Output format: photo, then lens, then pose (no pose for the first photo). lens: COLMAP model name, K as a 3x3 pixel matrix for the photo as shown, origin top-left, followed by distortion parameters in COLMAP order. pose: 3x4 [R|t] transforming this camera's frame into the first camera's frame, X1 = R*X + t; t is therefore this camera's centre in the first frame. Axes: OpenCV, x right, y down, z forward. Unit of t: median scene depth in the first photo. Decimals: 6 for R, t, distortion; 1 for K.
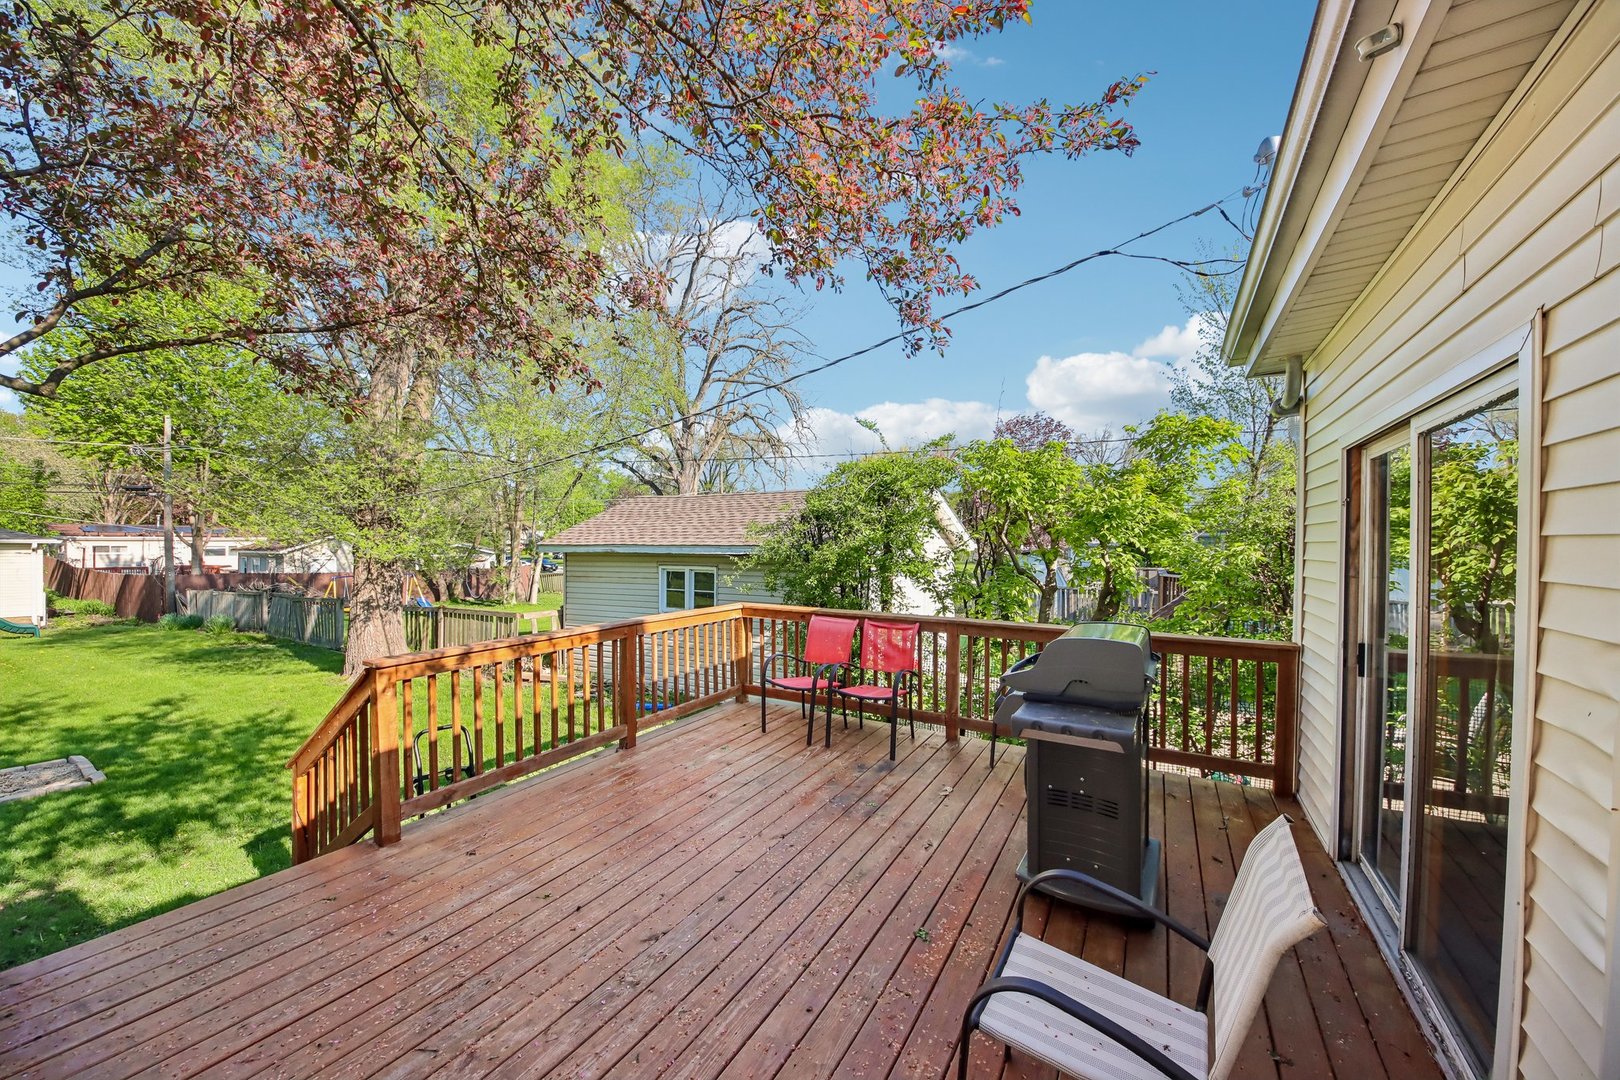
lens RADIAL K [[634.3, 0, 810.0], [0, 634.3, 540.0], [0, 0, 1]] dist [0.071396, -0.033829]
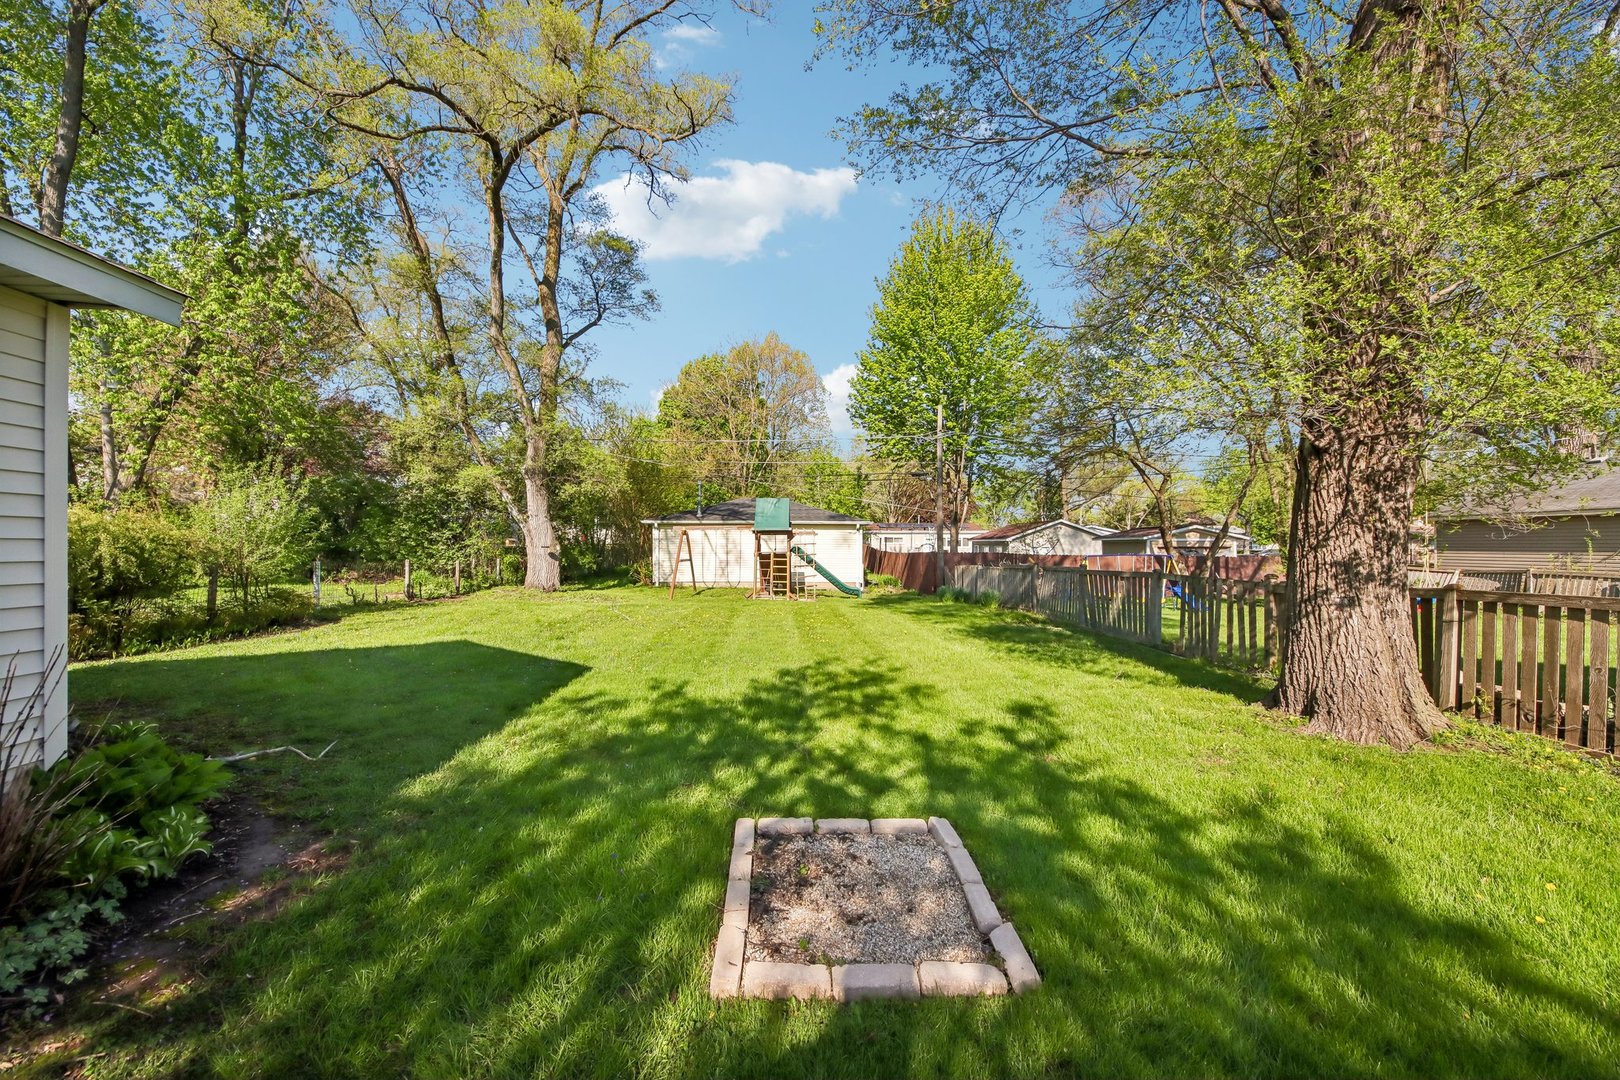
lens RADIAL K [[611.8, 0, 808.2], [0, 611.8, 545.5], [0, 0, 1]] dist [0.066246, -0.039558]
pose [[0.590147, 0.000270, -0.807295, -0.305664], [-0.001195, 0.999999, -0.000540, 0.046104], [0.807295, 0.001283, 0.590147, 0.242279]]
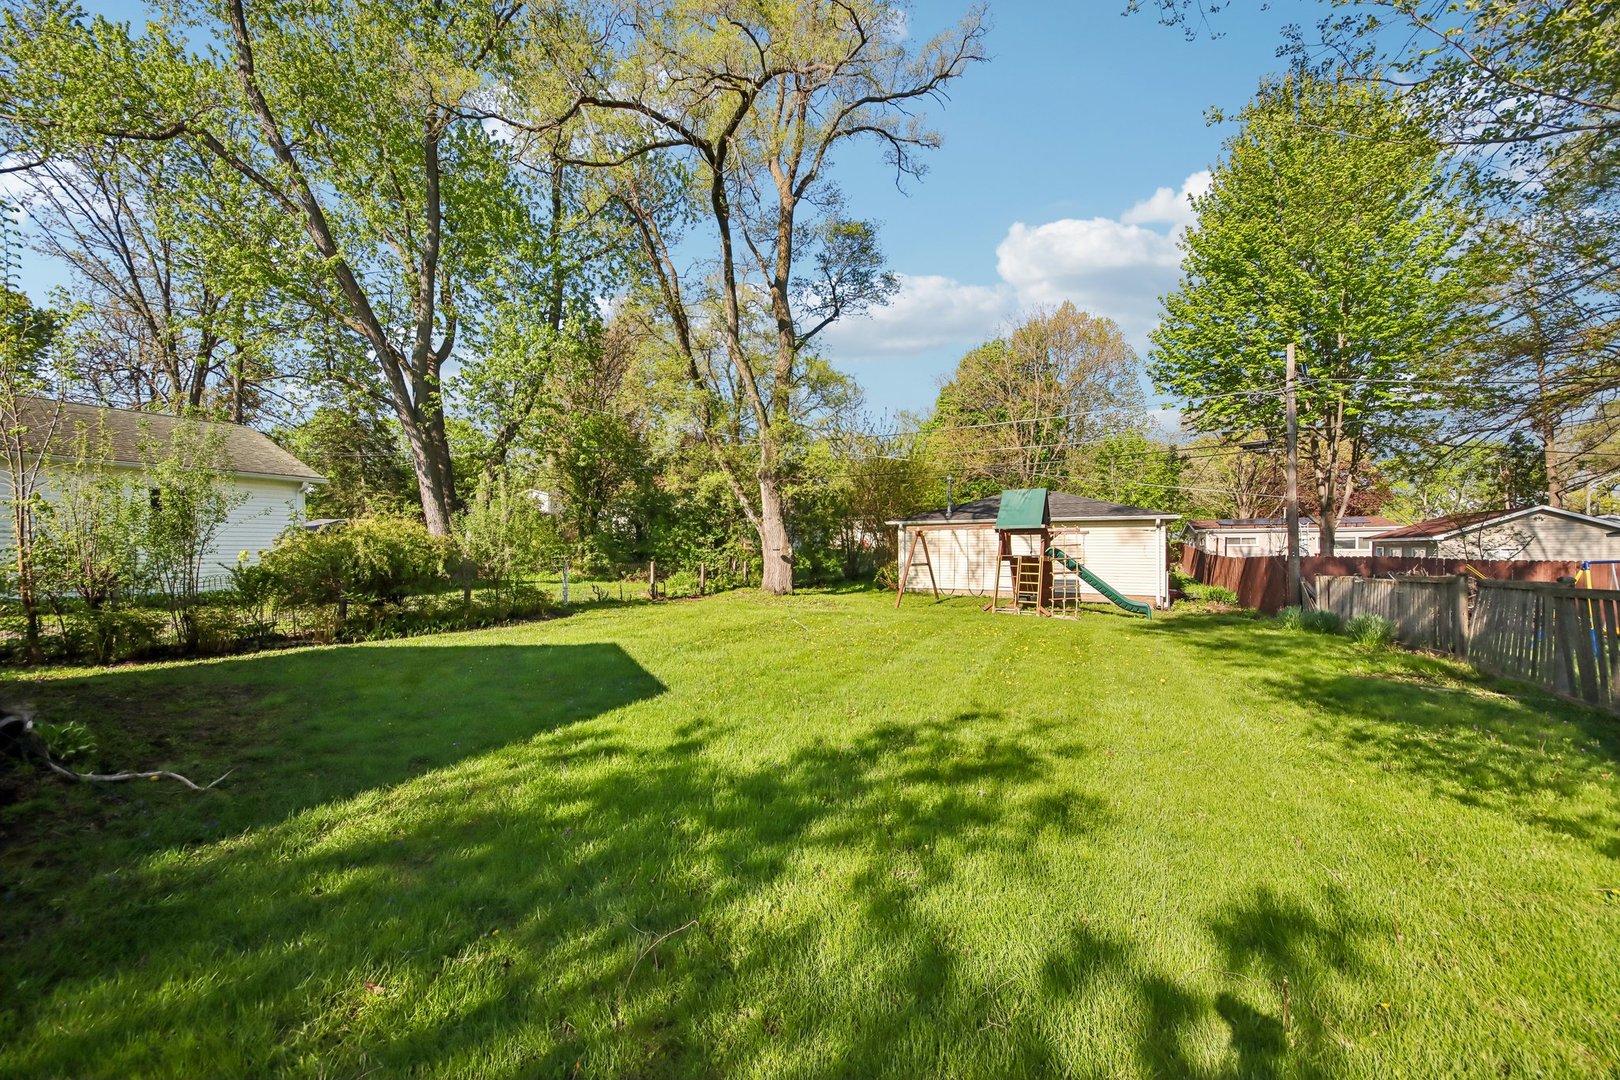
lens RADIAL K [[611.8, 0, 808.2], [0, 611.8, 545.5], [0, 0, 1]] dist [0.066246, -0.039558]
pose [[0.136828, -0.007806, -0.990564, -0.365903], [0.001520, 0.999969, -0.007670, 0.048851], [0.990594, -0.000456, 0.136835, 0.378864]]
